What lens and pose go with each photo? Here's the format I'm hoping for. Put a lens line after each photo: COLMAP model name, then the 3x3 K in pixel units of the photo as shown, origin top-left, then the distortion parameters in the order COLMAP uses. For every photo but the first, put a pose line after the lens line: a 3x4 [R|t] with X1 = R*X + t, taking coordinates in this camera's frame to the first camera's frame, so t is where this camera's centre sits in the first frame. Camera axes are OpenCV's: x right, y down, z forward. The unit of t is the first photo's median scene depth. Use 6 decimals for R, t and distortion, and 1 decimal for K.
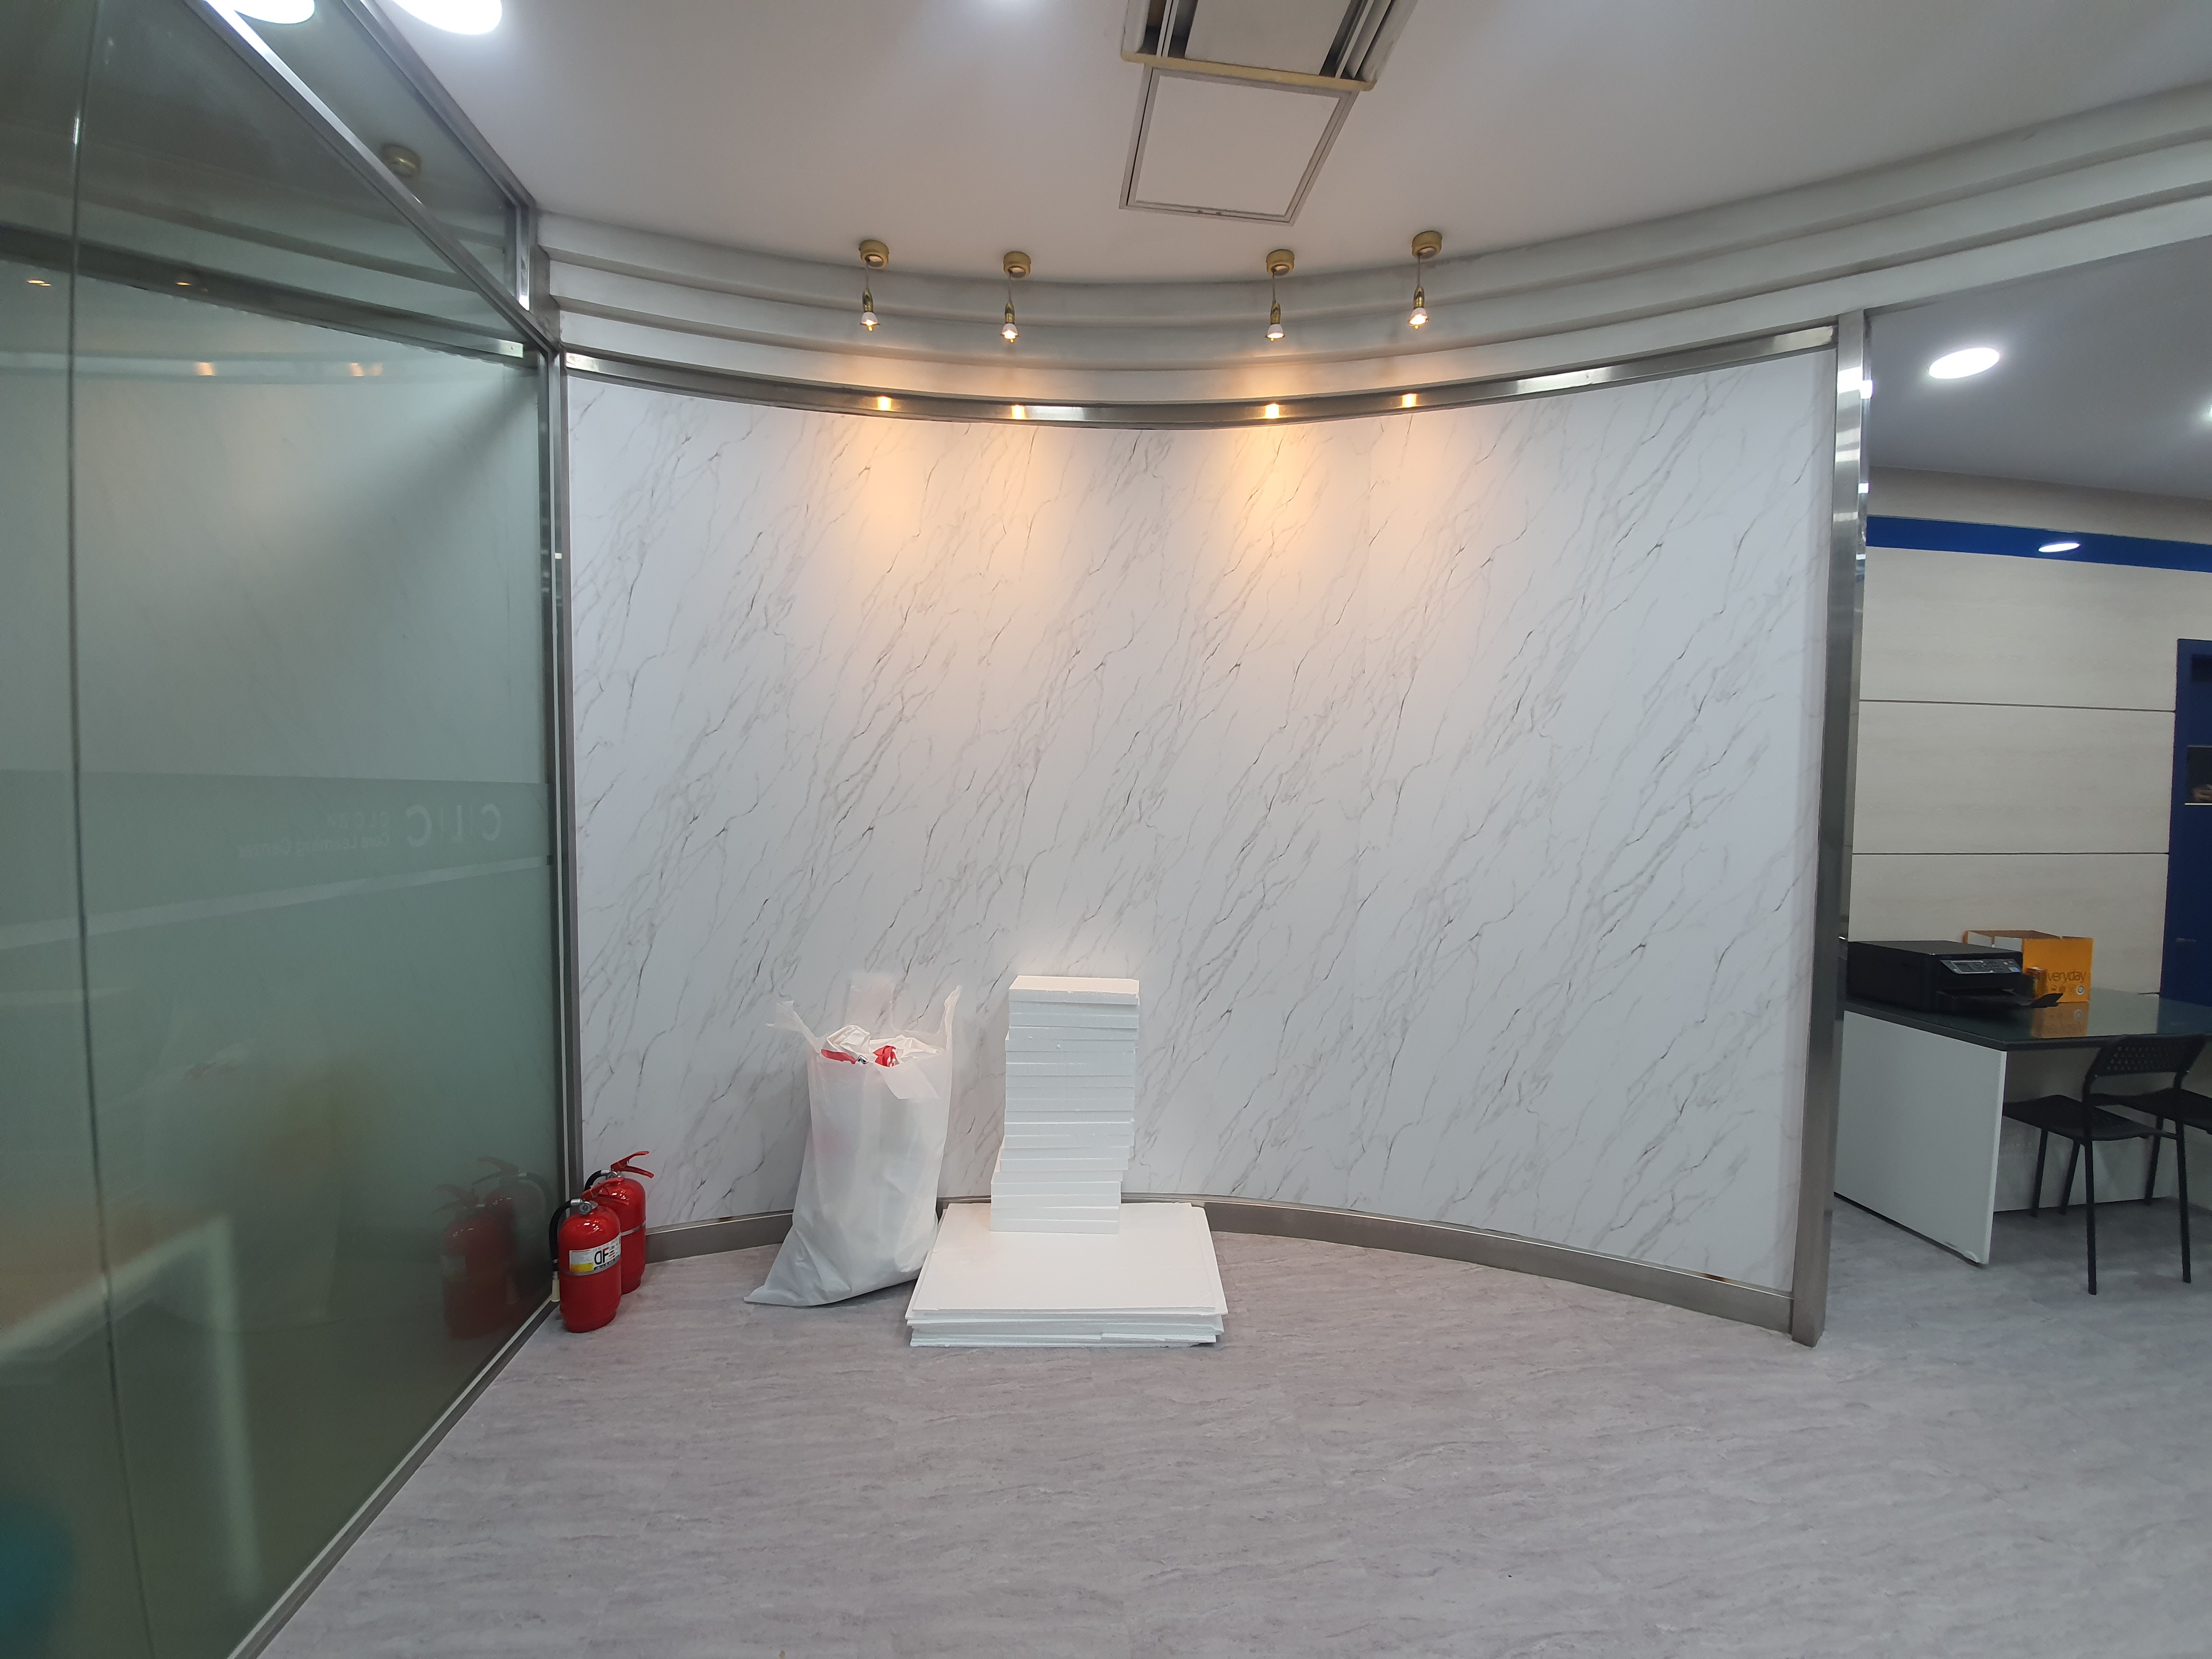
lens RADIAL K [[871.6, 0, 1104.3], [0, 871.6, 833.2], [0, 0, 1]] dist [0.003185, -0.013719]
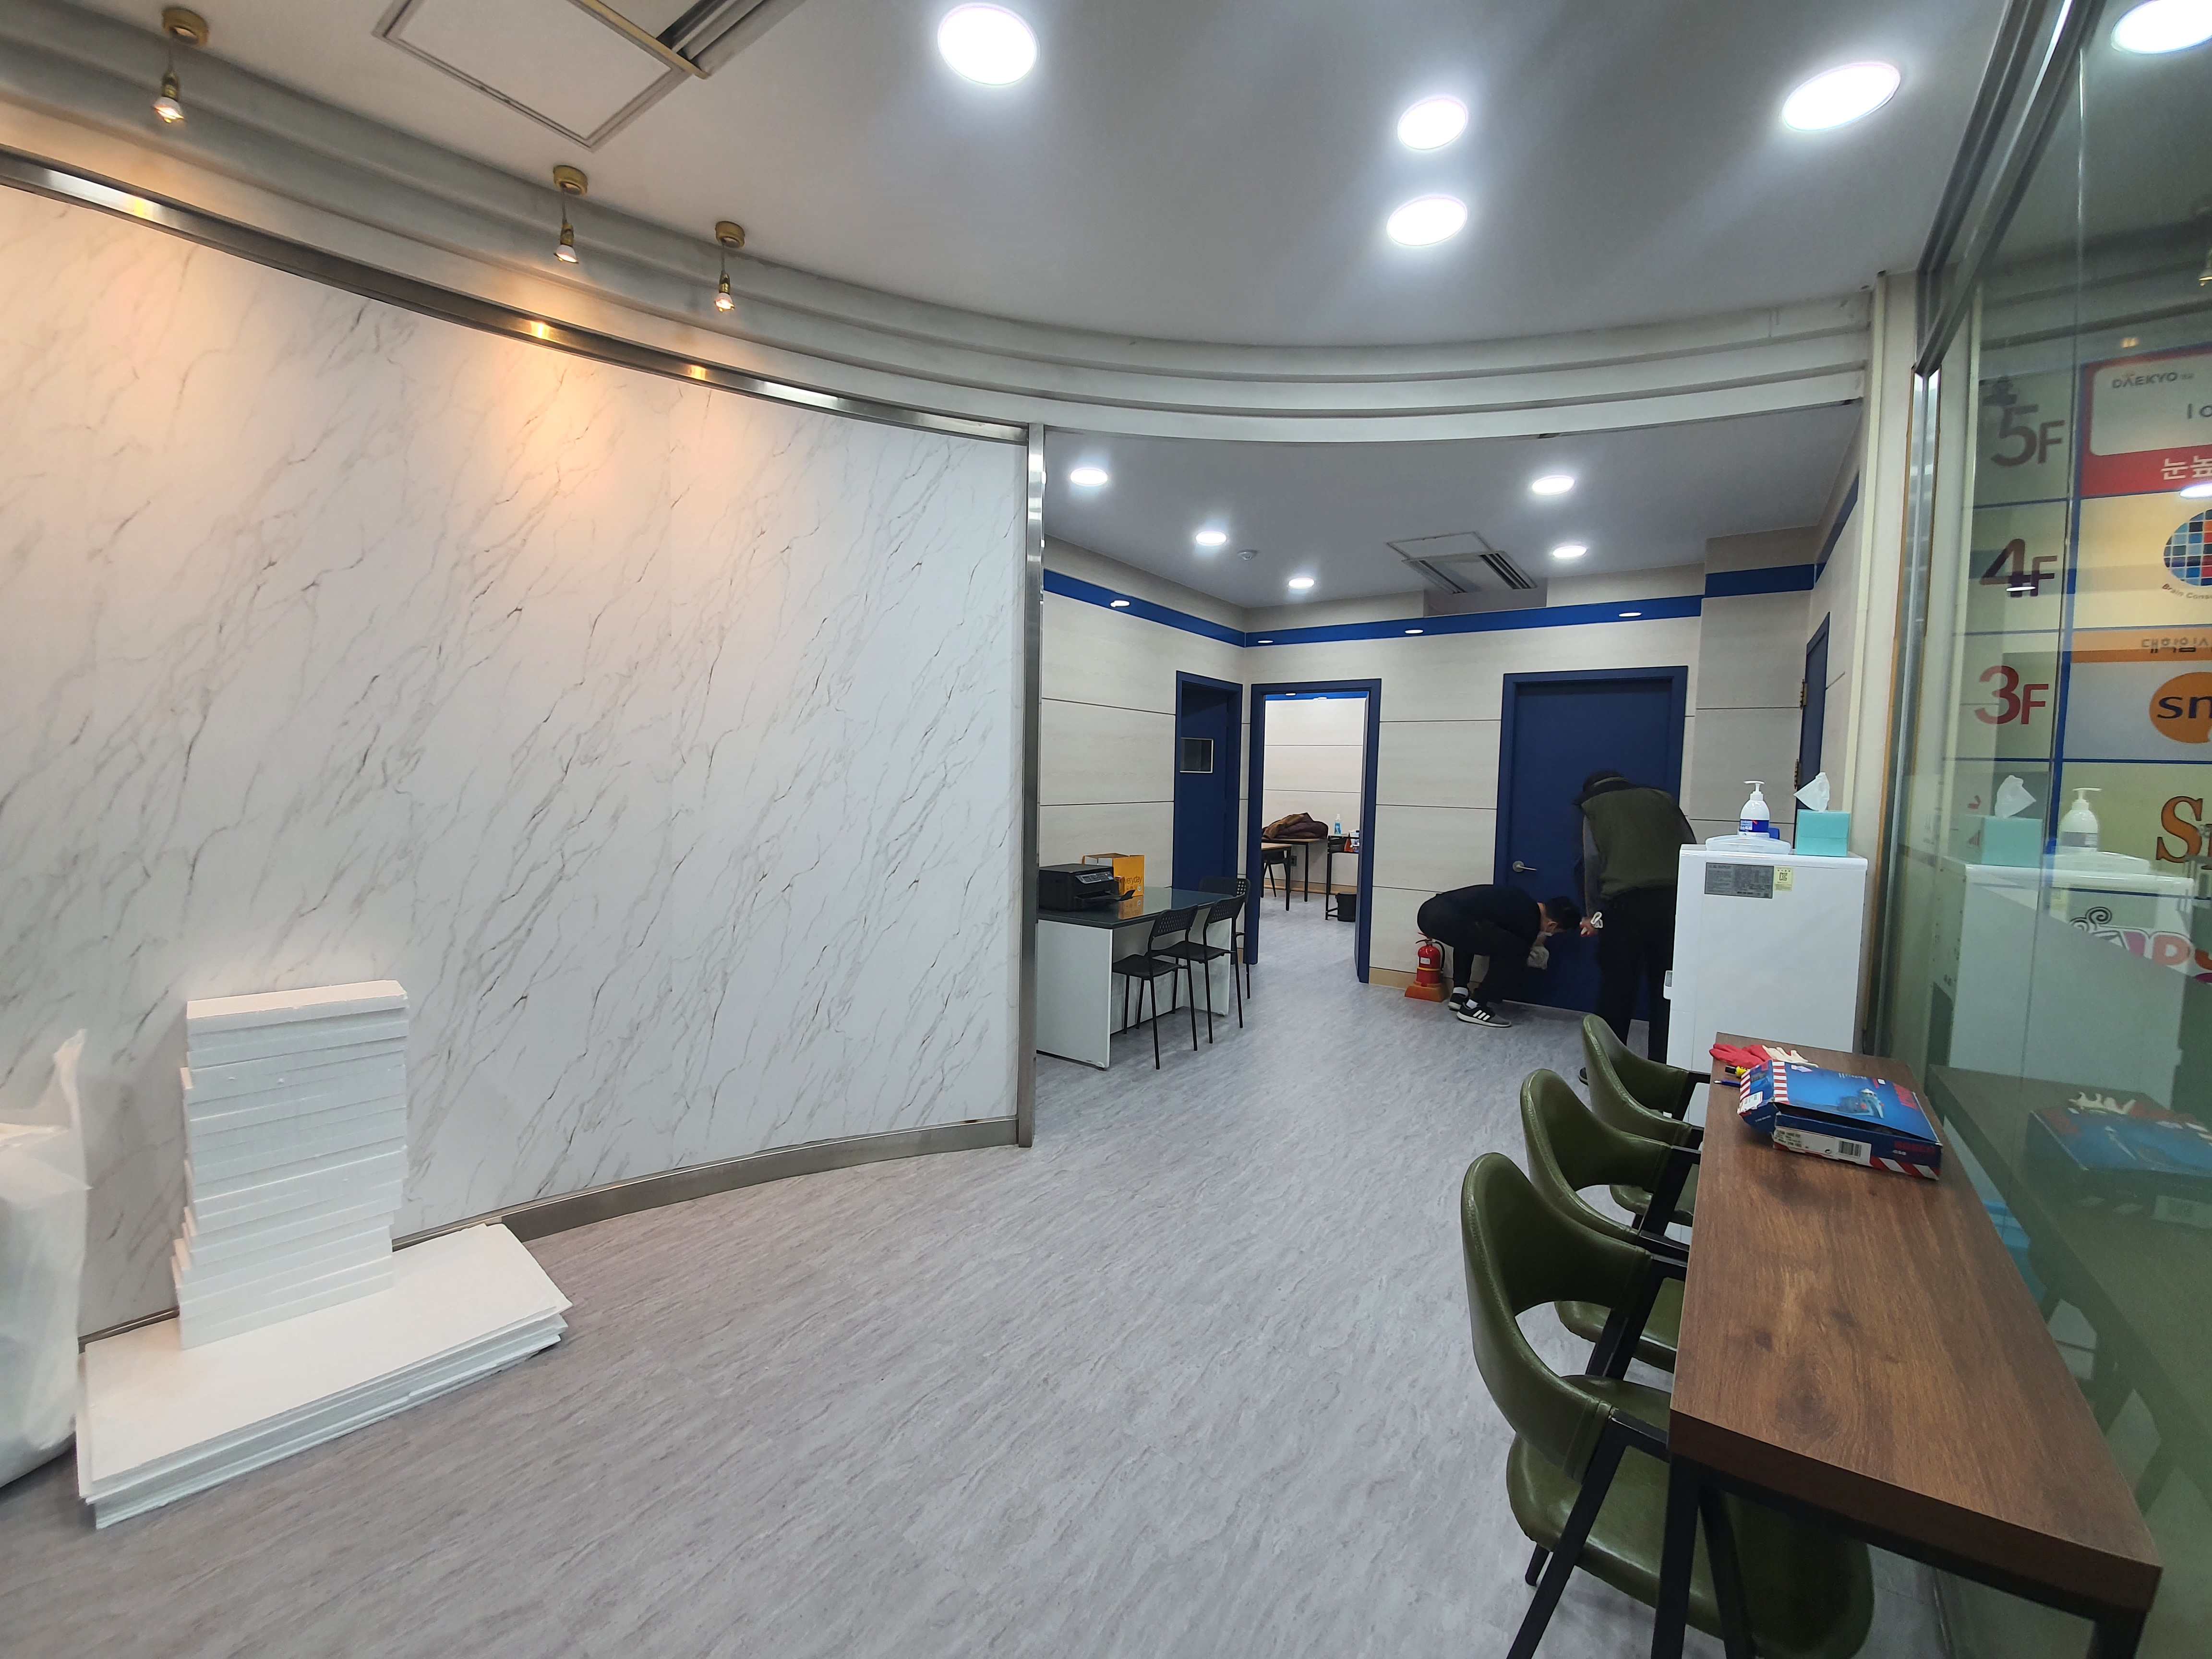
lens RADIAL K [[877.9, 0, 1118.7], [0, 877.9, 831.6], [0, 0, 1]] dist [0.001633, -0.014060]
pose [[0.653451, -0.045935, 0.755574, -0.147367], [0.018443, 0.998827, 0.044773, 0.005151], [-0.756744, -0.015322, 0.653532, -0.054797]]
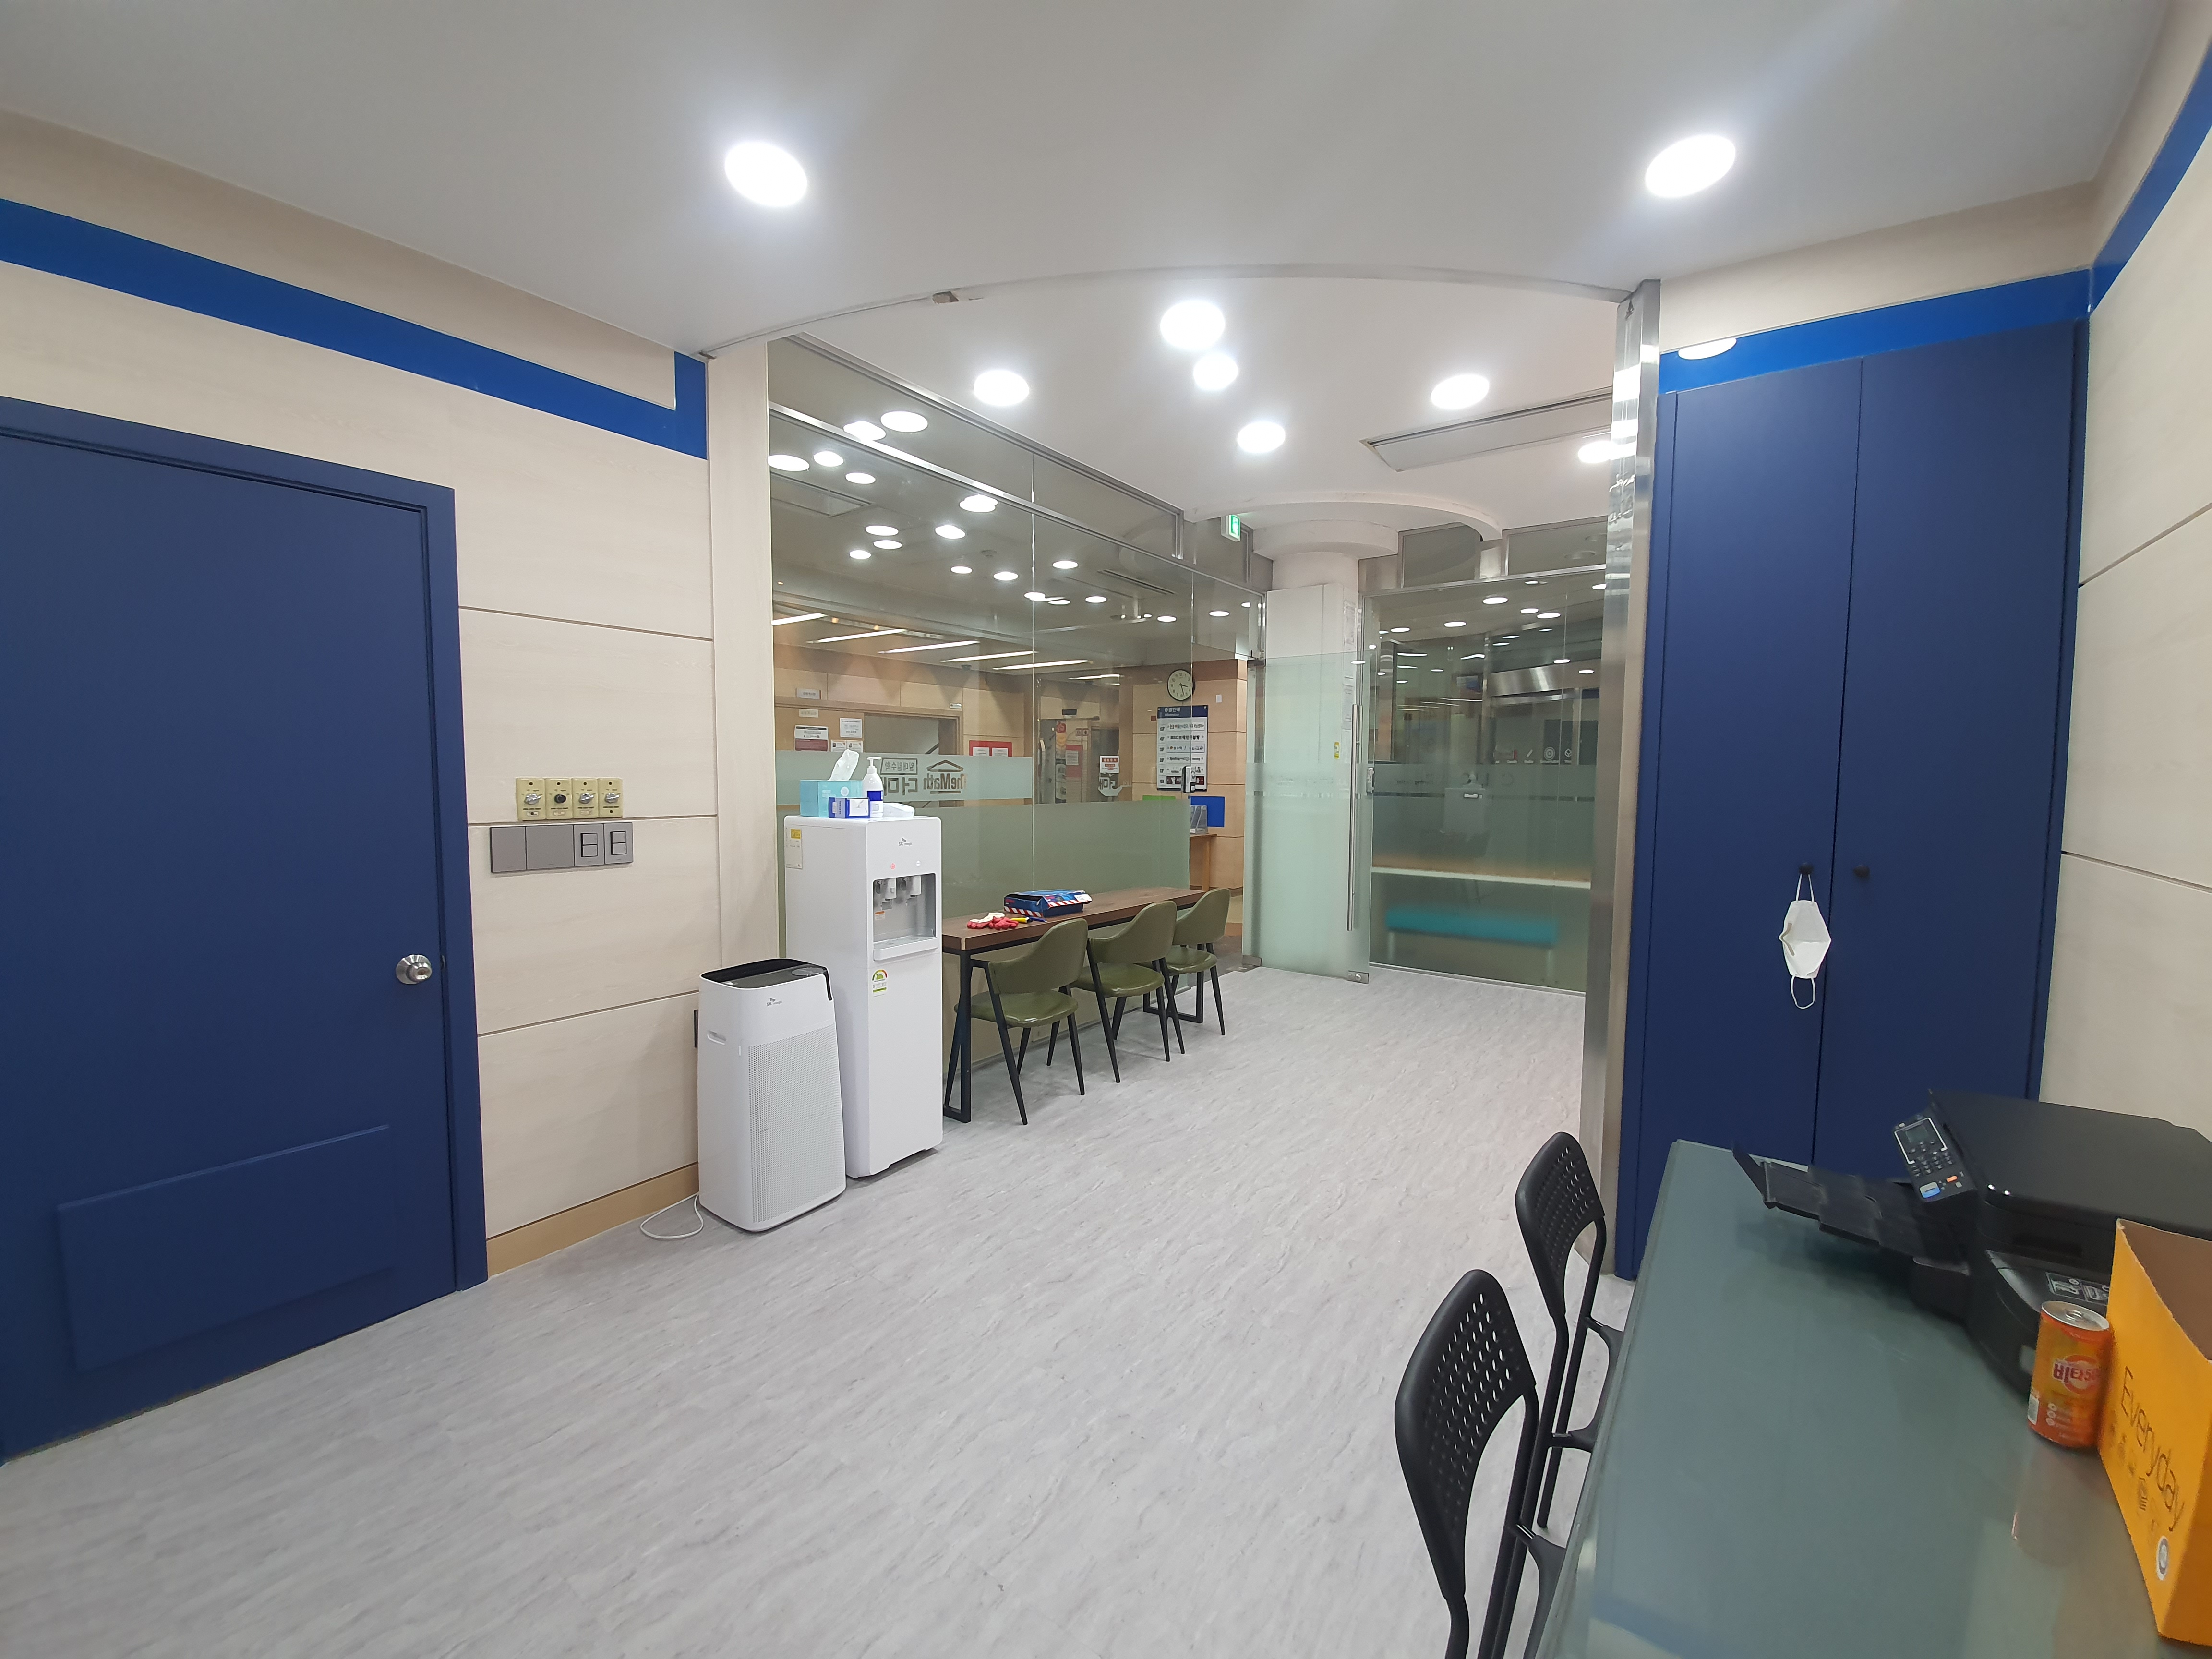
lens RADIAL K [[877.9, 0, 1118.7], [0, 877.9, 831.6], [0, 0, 1]] dist [0.001633, -0.014060]
pose [[-0.672969, 0.038990, -0.738643, 1.789876], [-0.046286, 0.994433, 0.094662, -0.021666], [0.738222, 0.097893, -0.667417, 1.113299]]
